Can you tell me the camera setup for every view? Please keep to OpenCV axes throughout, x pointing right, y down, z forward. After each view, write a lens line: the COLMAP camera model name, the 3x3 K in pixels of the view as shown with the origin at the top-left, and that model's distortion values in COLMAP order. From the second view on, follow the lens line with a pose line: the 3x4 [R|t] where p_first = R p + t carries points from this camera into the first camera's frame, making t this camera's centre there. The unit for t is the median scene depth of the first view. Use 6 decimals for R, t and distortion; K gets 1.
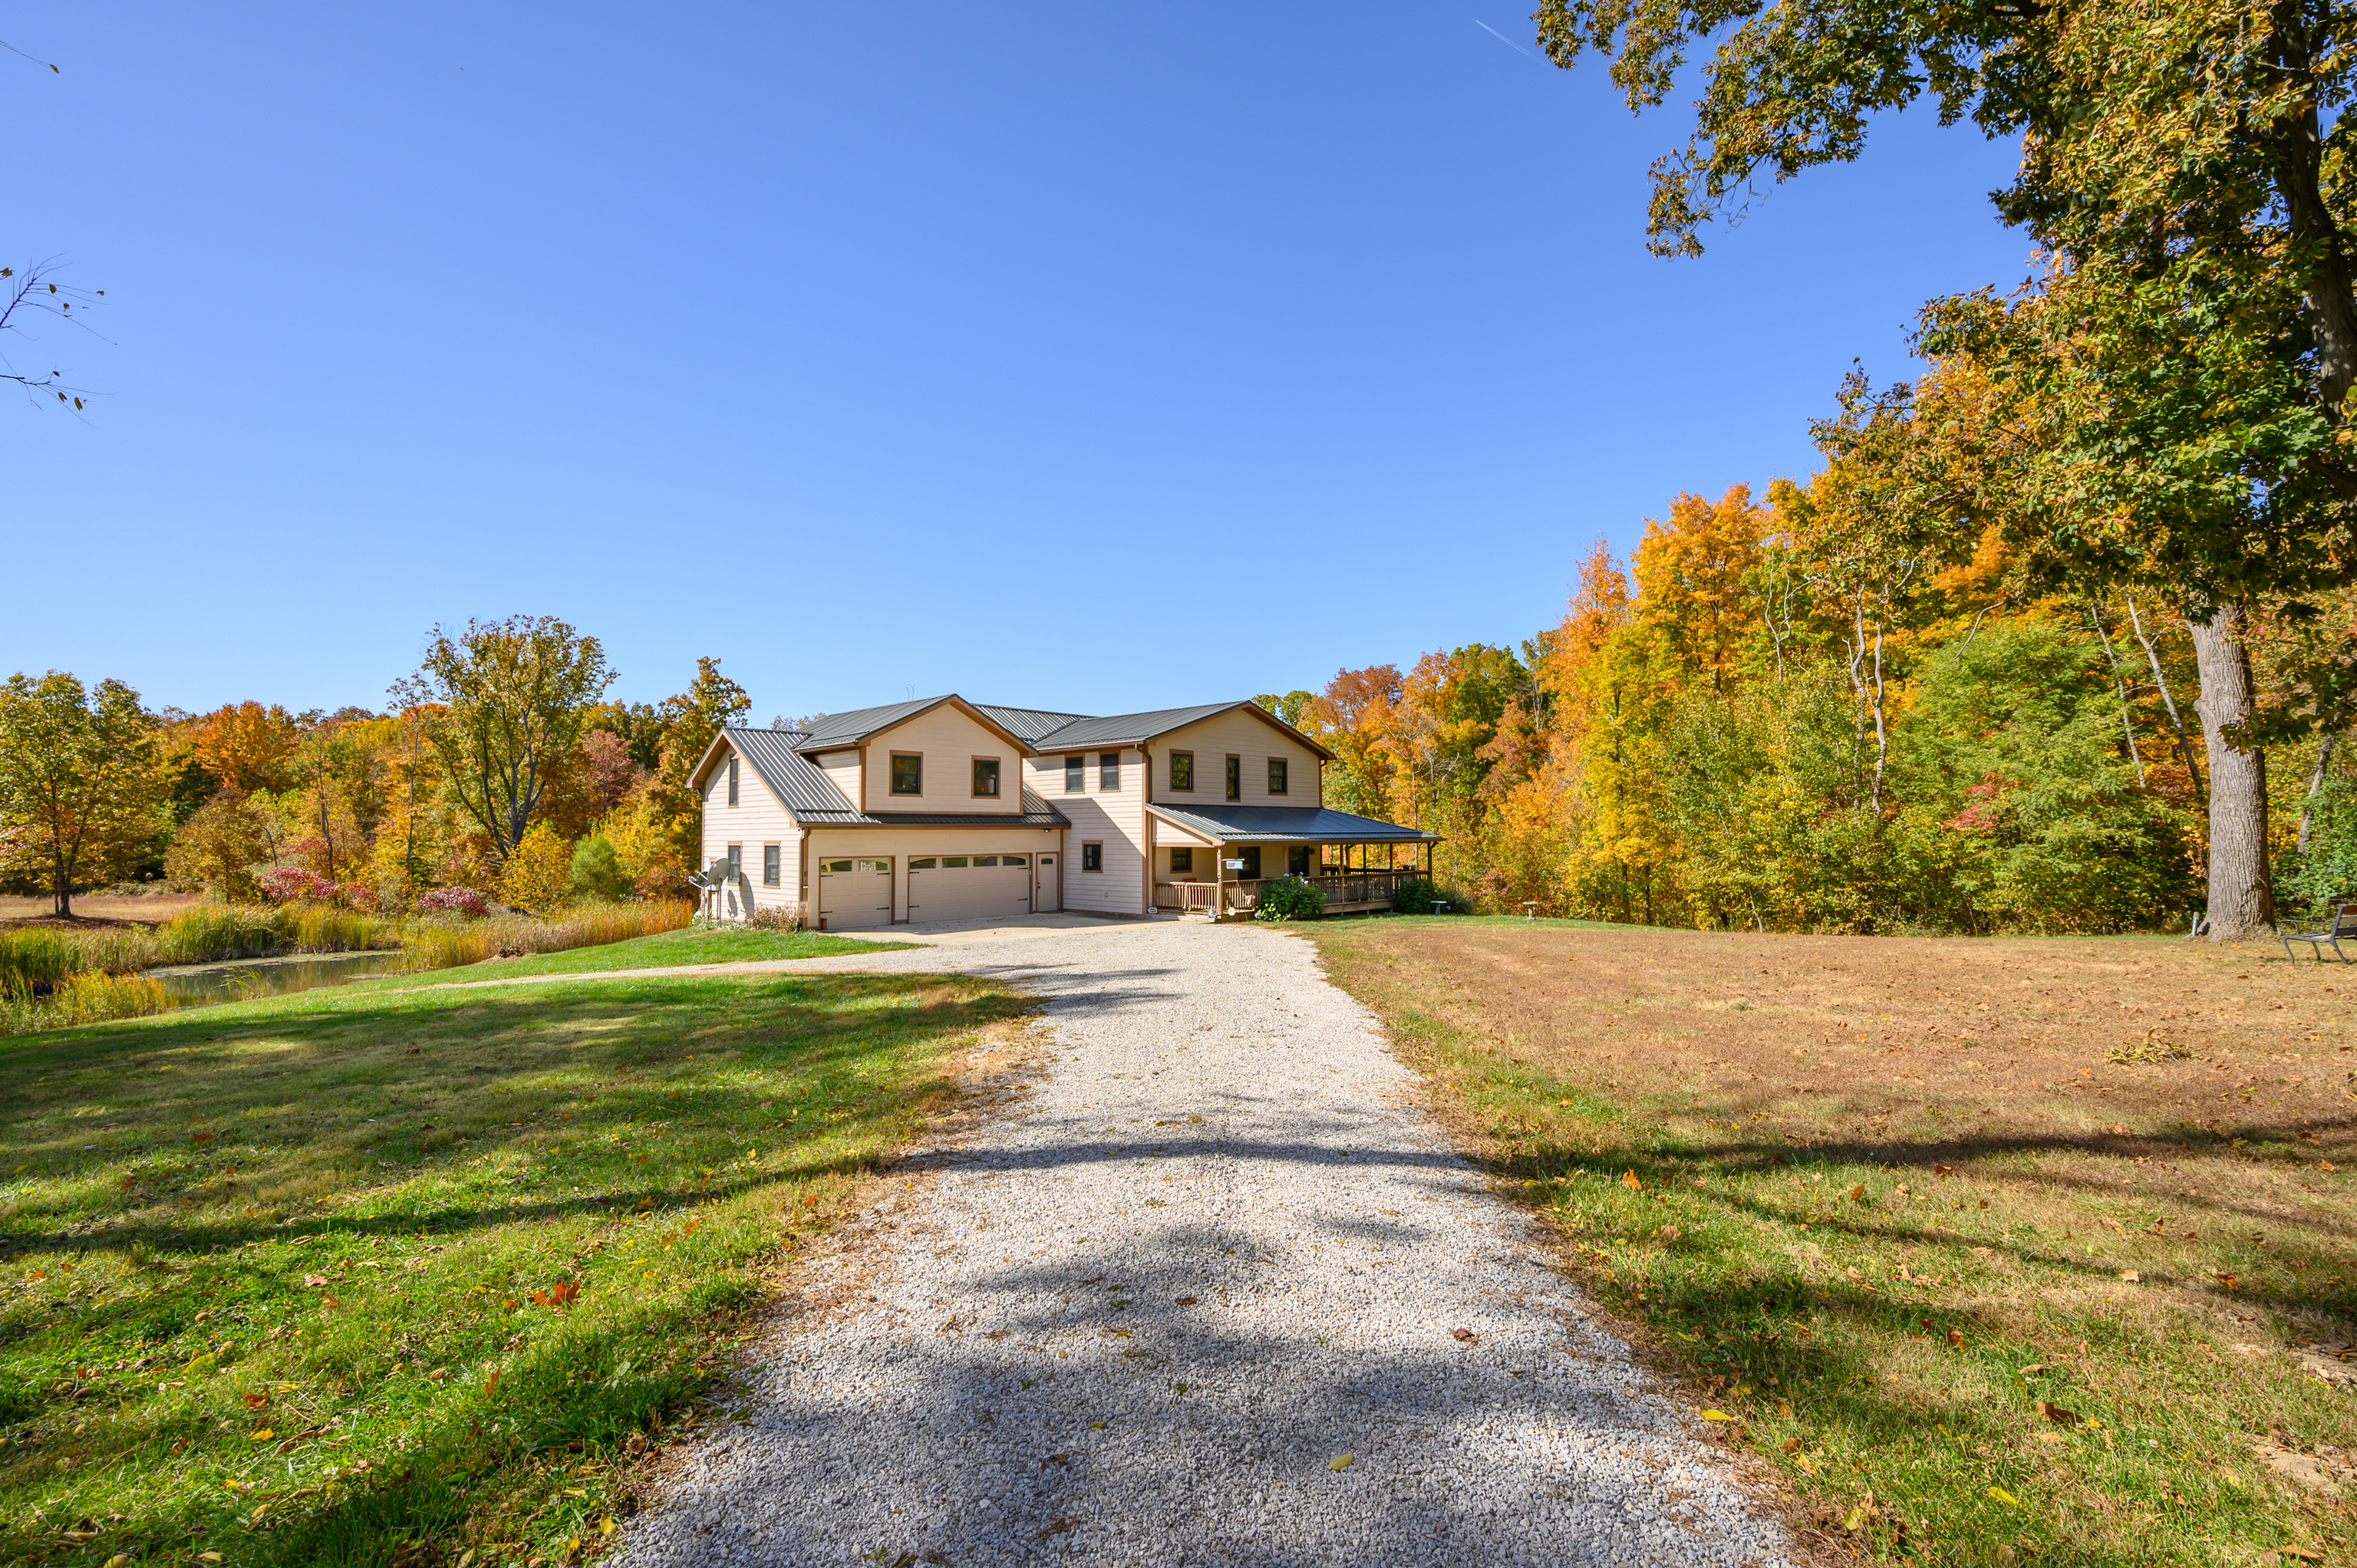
lens RADIAL K [[1036.3, 0, 1178.5], [0, 1036.3, 784.0], [0, 0, 1]] dist [0.000396, 0.000147]
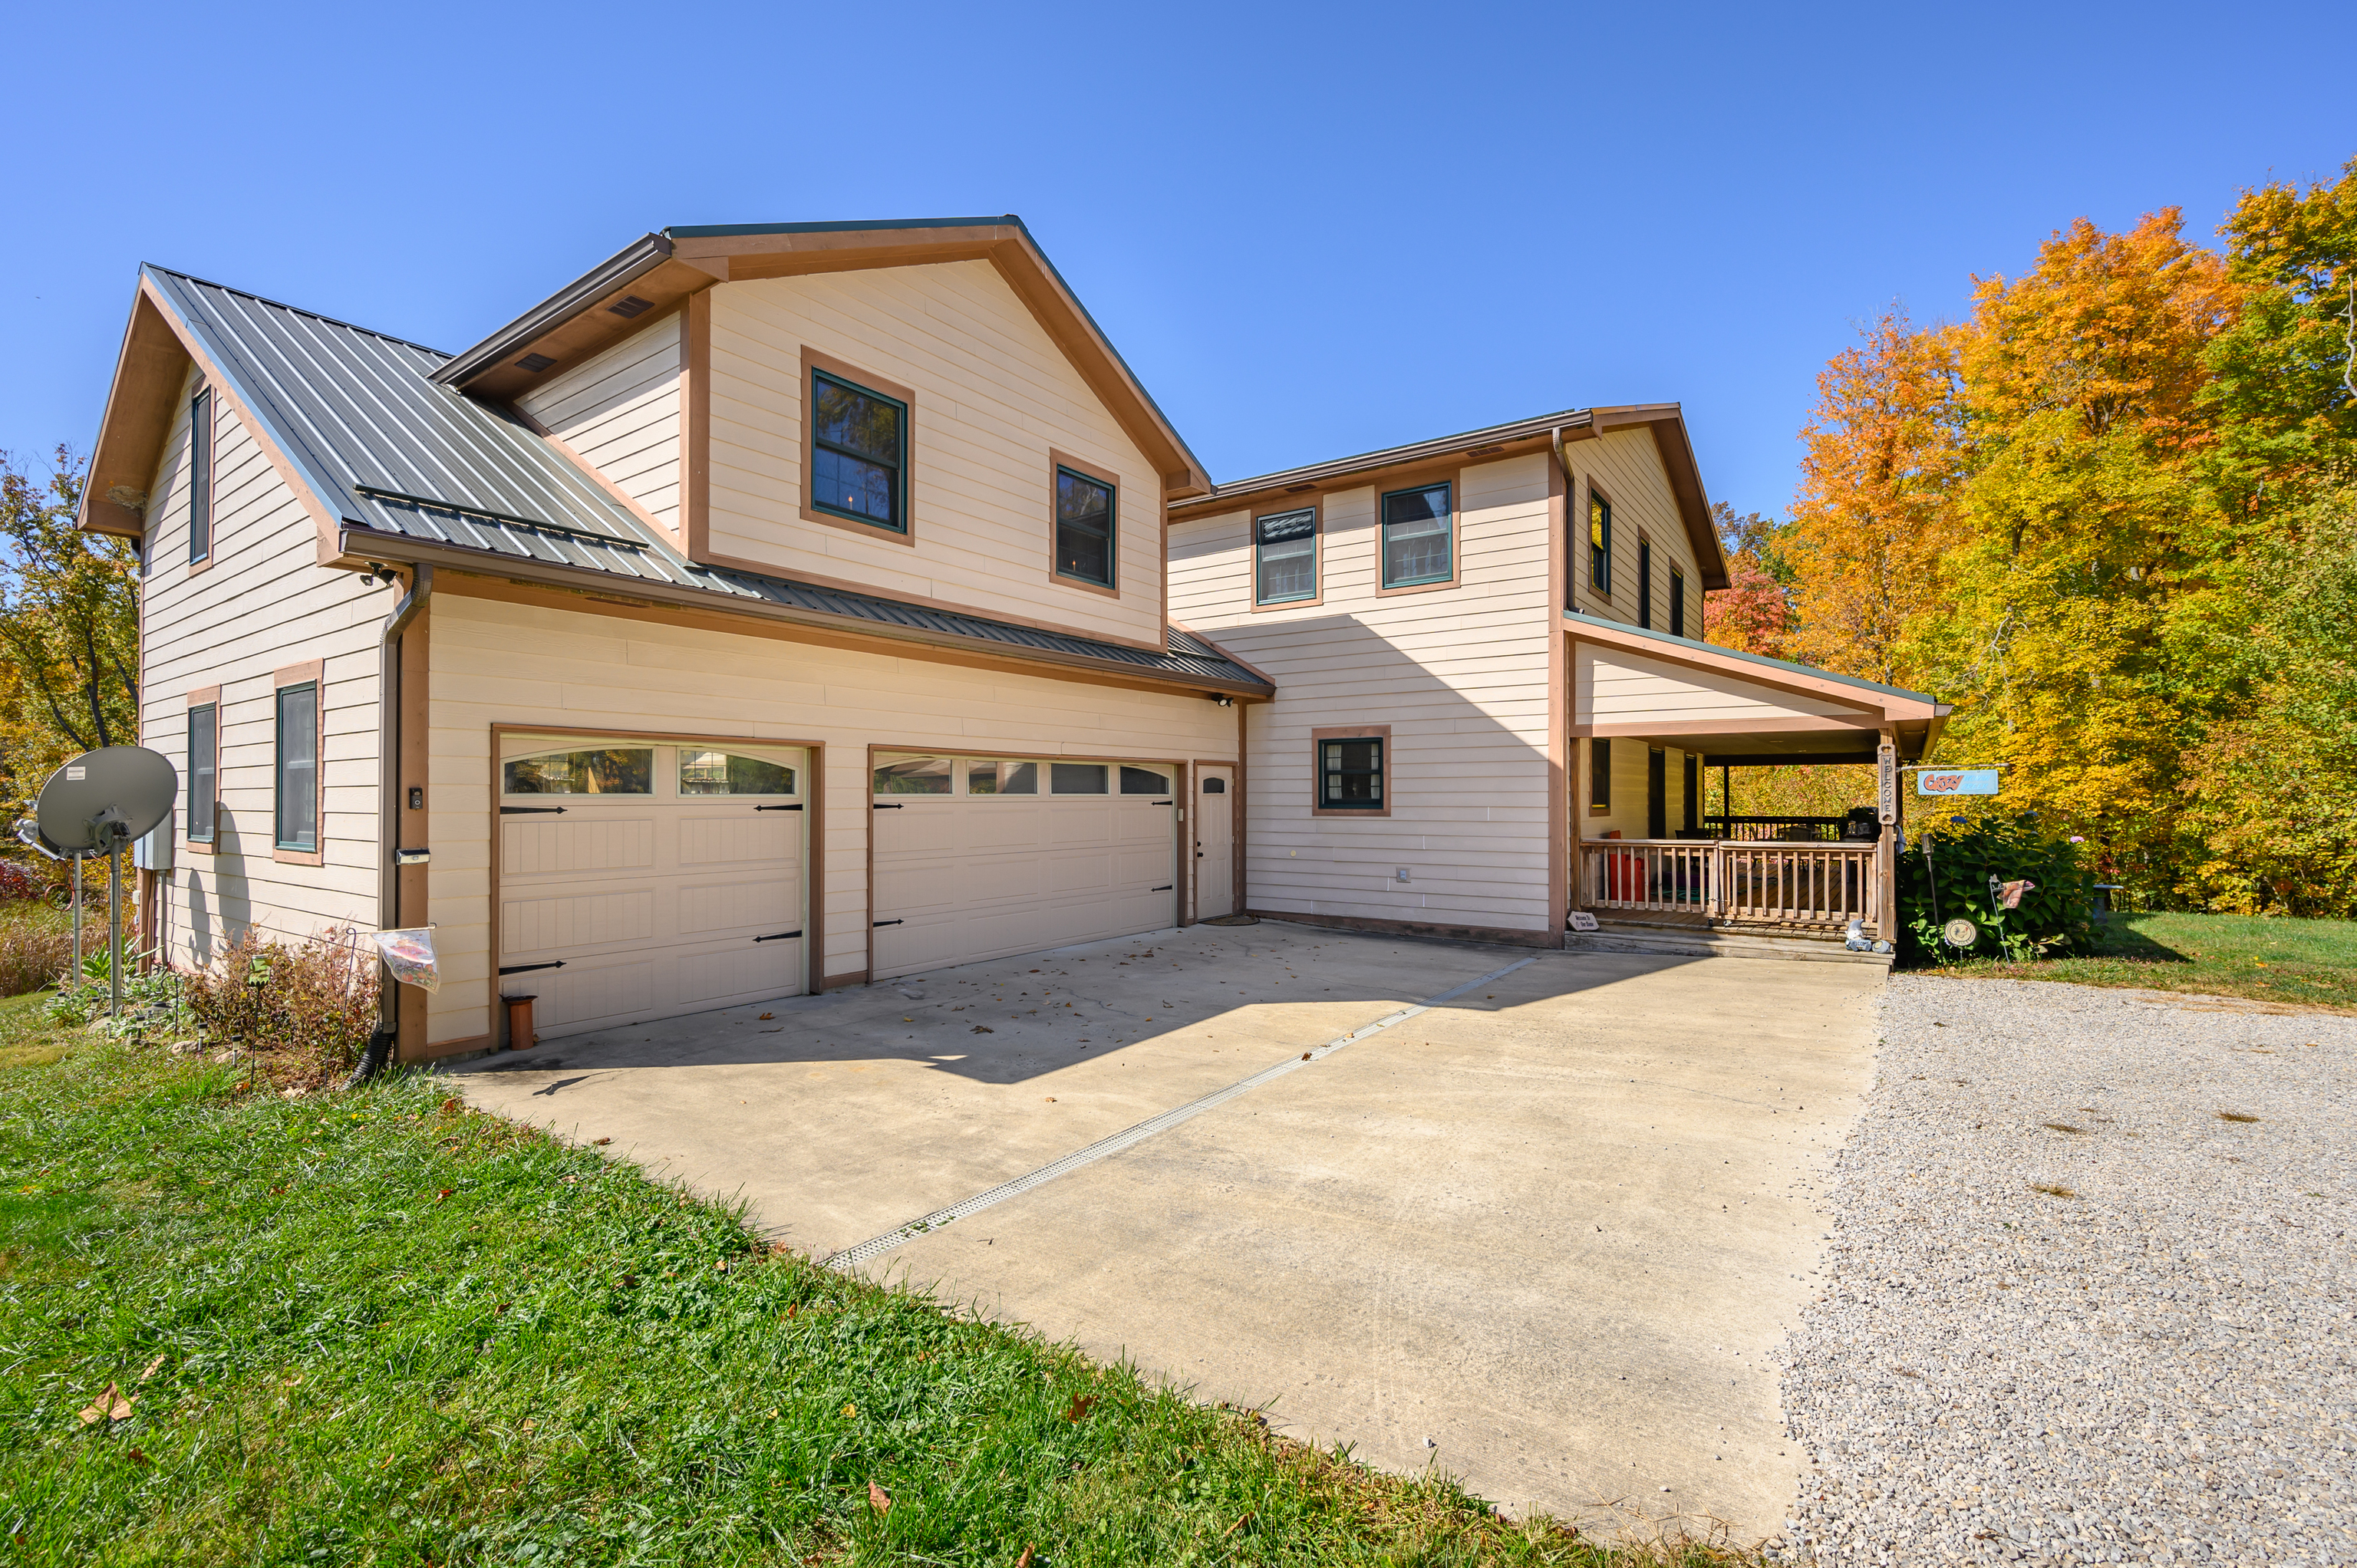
lens RADIAL K [[1036.3, 0, 1178.5], [0, 1036.3, 784.0], [0, 0, 1]] dist [0.000396, 0.000147]
pose [[0.989858, 0.006354, 0.141920, -0.205270], [-0.011197, 0.999381, 0.033354, 0.065431], [-0.141620, -0.034605, 0.989316, 0.668593]]
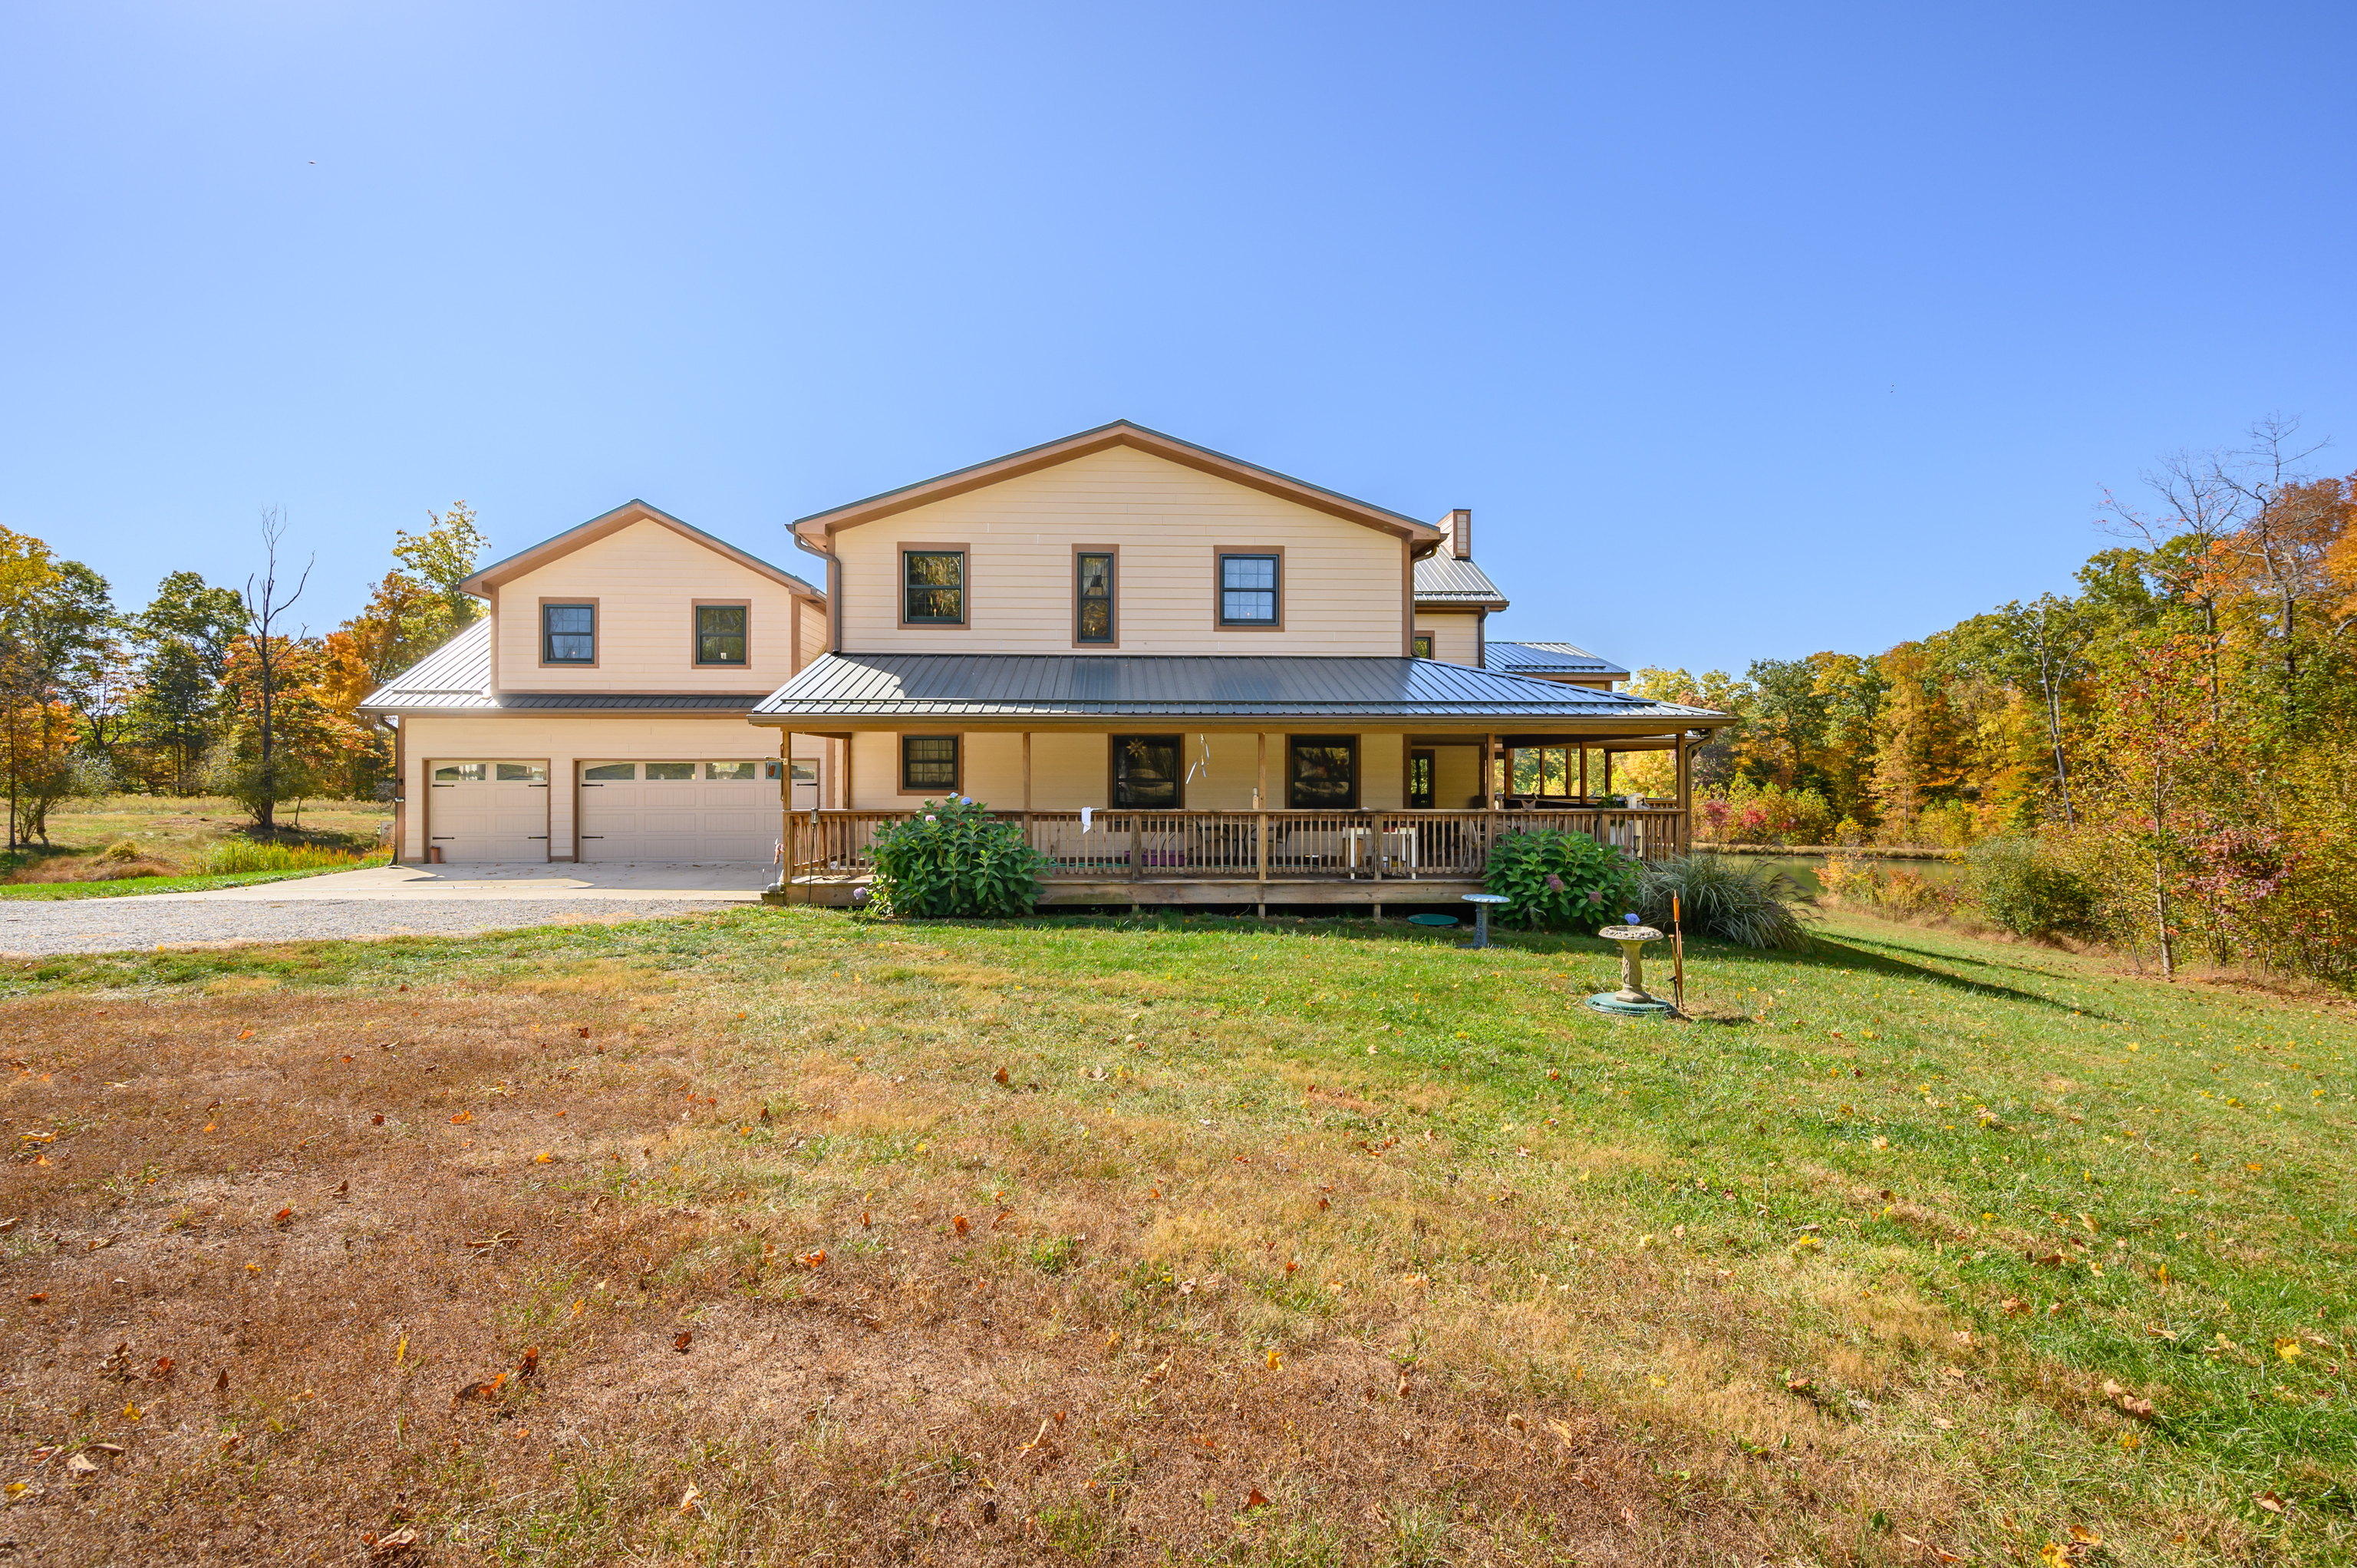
lens RADIAL K [[1061.5, 0, 1178.5], [0, 1061.5, 784.0], [0, 0, 1]] dist [0.000662, 0.000090]
pose [[0.748846, 0.001197, -0.662743, 0.439292], [0.032941, 0.998695, 0.039024, 0.067584], [0.661925, -0.051055, 0.747829, 0.708536]]
